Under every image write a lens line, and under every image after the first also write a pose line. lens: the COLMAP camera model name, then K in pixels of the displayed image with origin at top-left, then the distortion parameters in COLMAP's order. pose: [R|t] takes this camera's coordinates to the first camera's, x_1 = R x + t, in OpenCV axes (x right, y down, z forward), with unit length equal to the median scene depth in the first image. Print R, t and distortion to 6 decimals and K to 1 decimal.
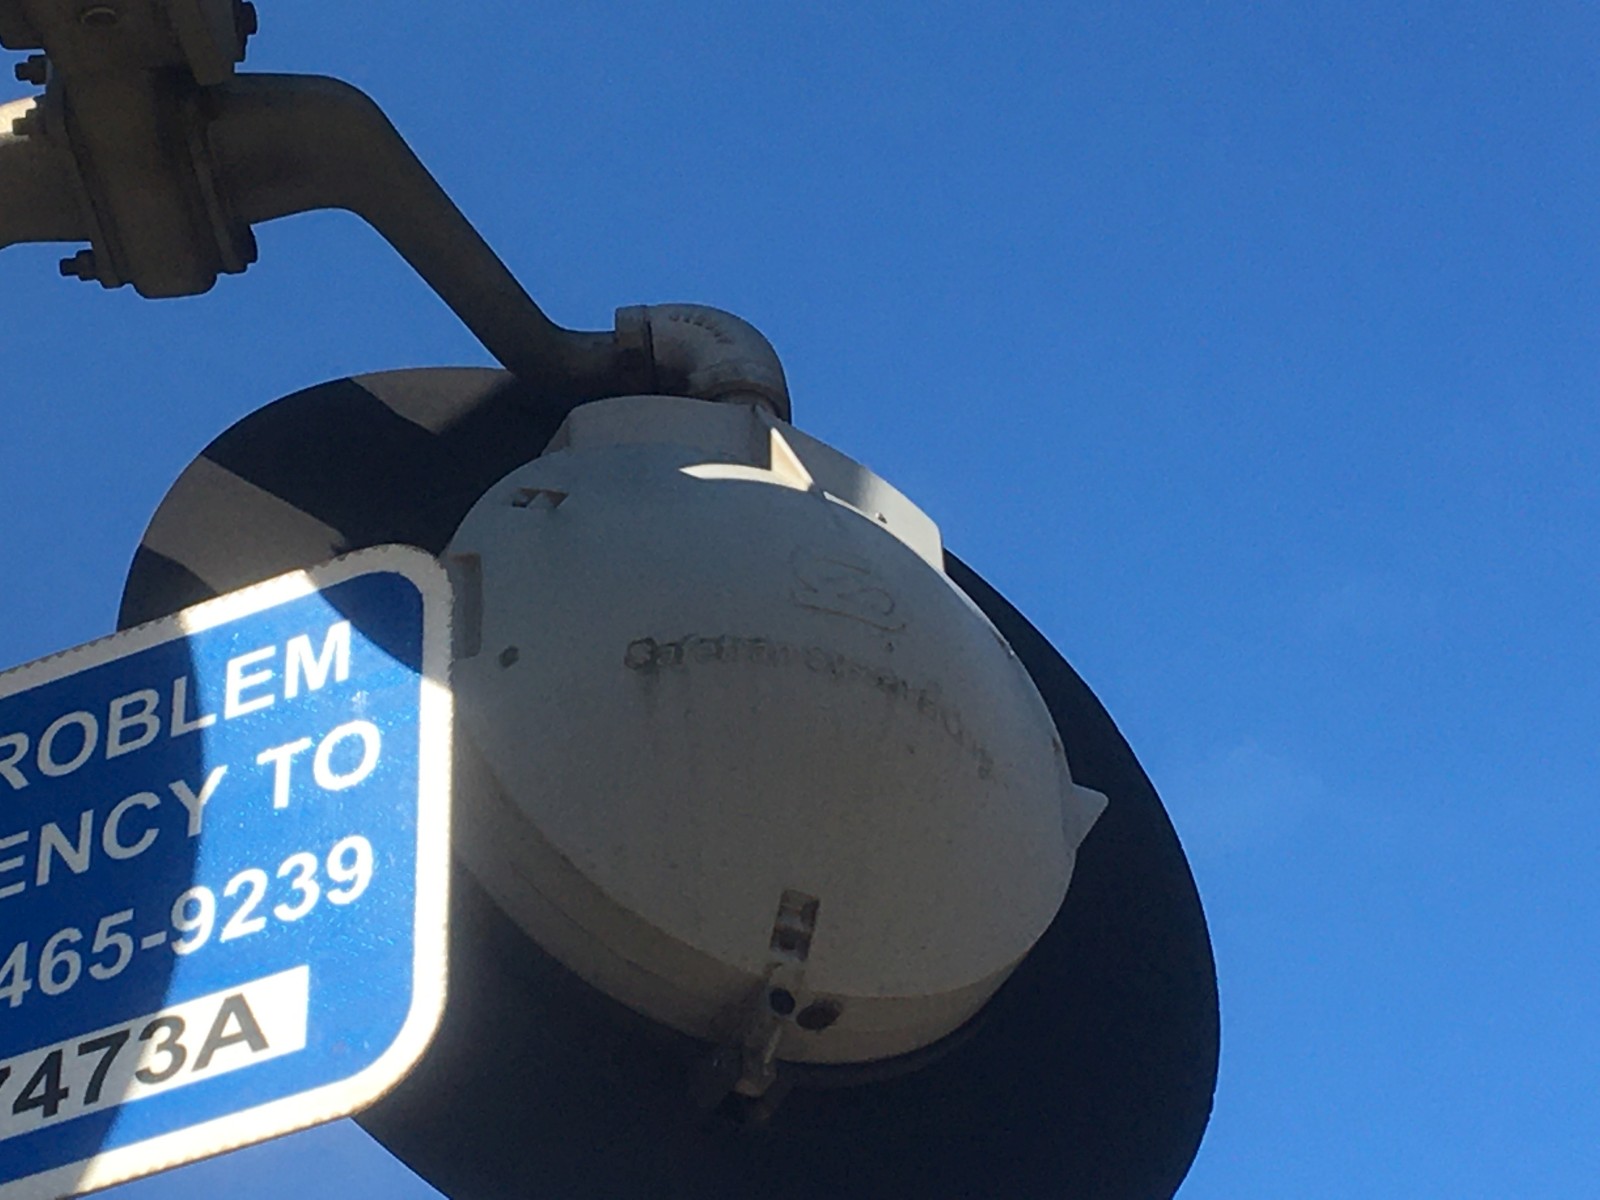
lens RADIAL K [[4488.3, 0, 798.3], [0, 4488.3, 599.0], [0, 0, 1]] dist [0.112464, 0.000000]
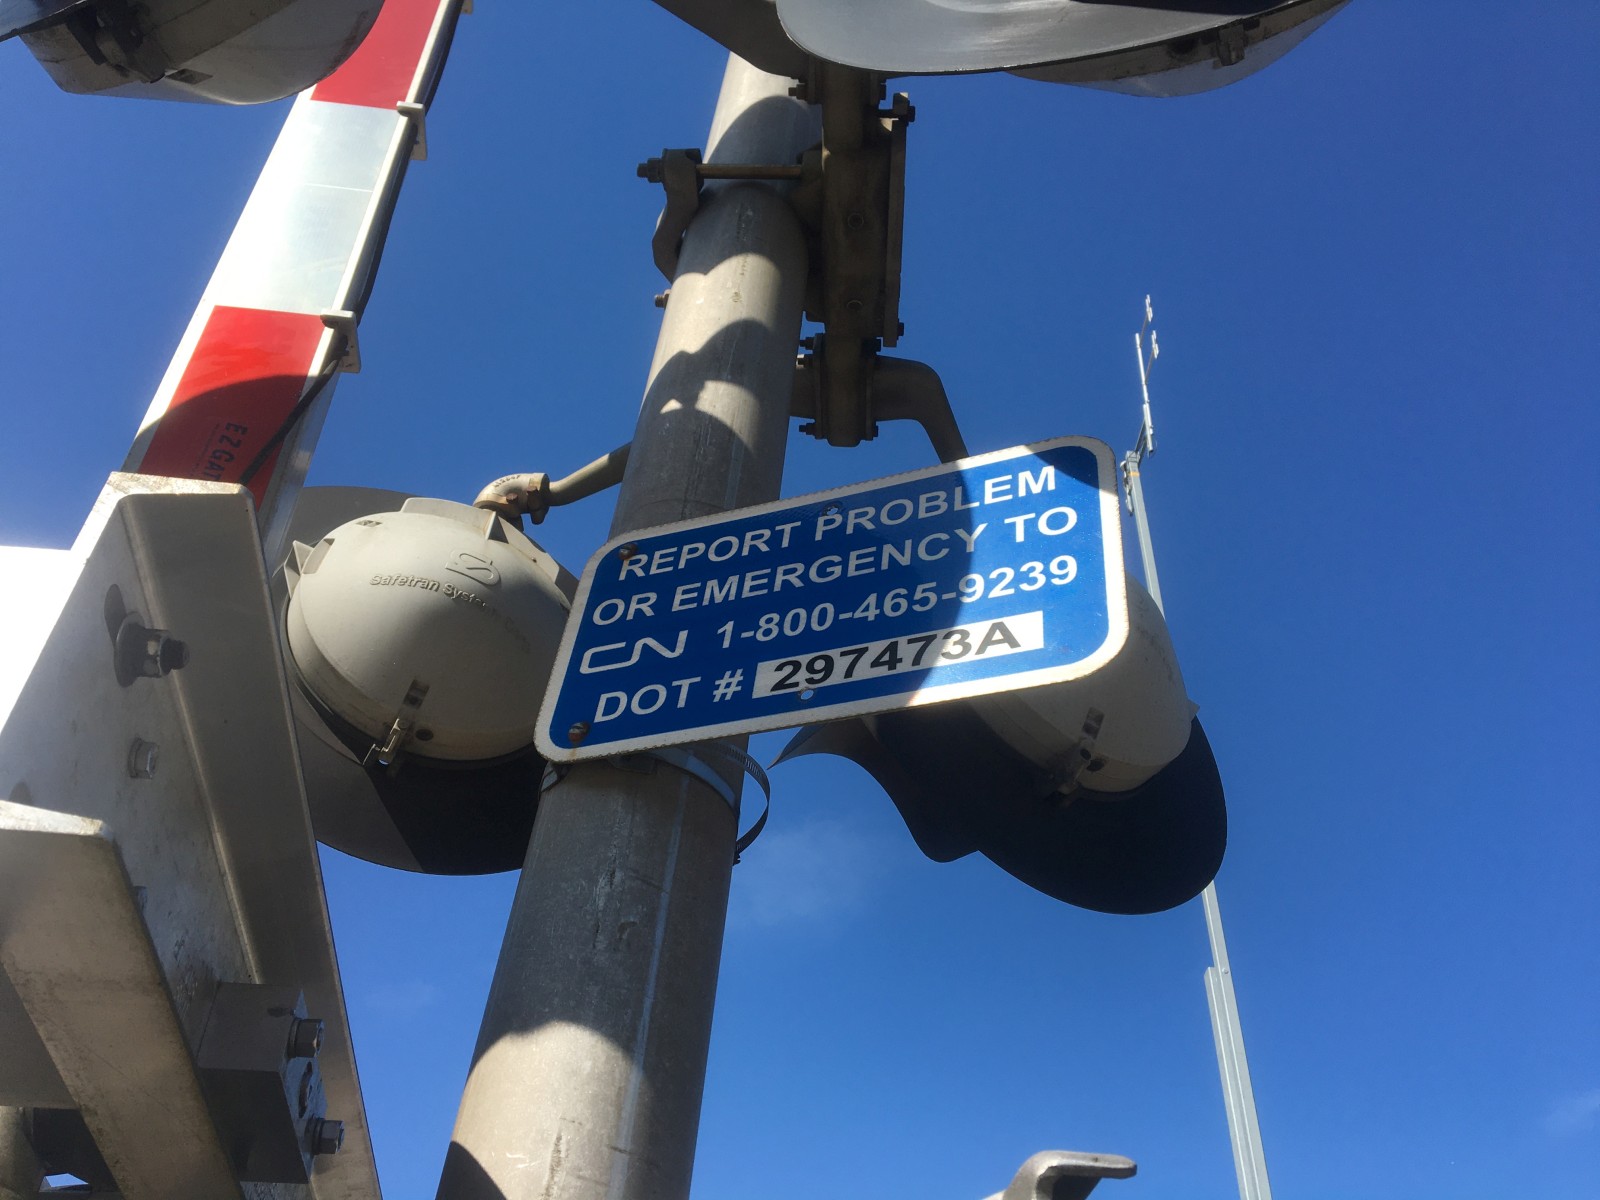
lens RADIAL K [[1354.7, 0, 794.7], [0, 1354.7, 612.0], [0, 0, 1]] dist [0.074670, -0.002809]
pose [[0.986890, 0.156226, -0.040527, -0.182607], [-0.159489, 0.982473, -0.096486, 0.149049], [0.024743, 0.101685, 0.994509, 0.406242]]
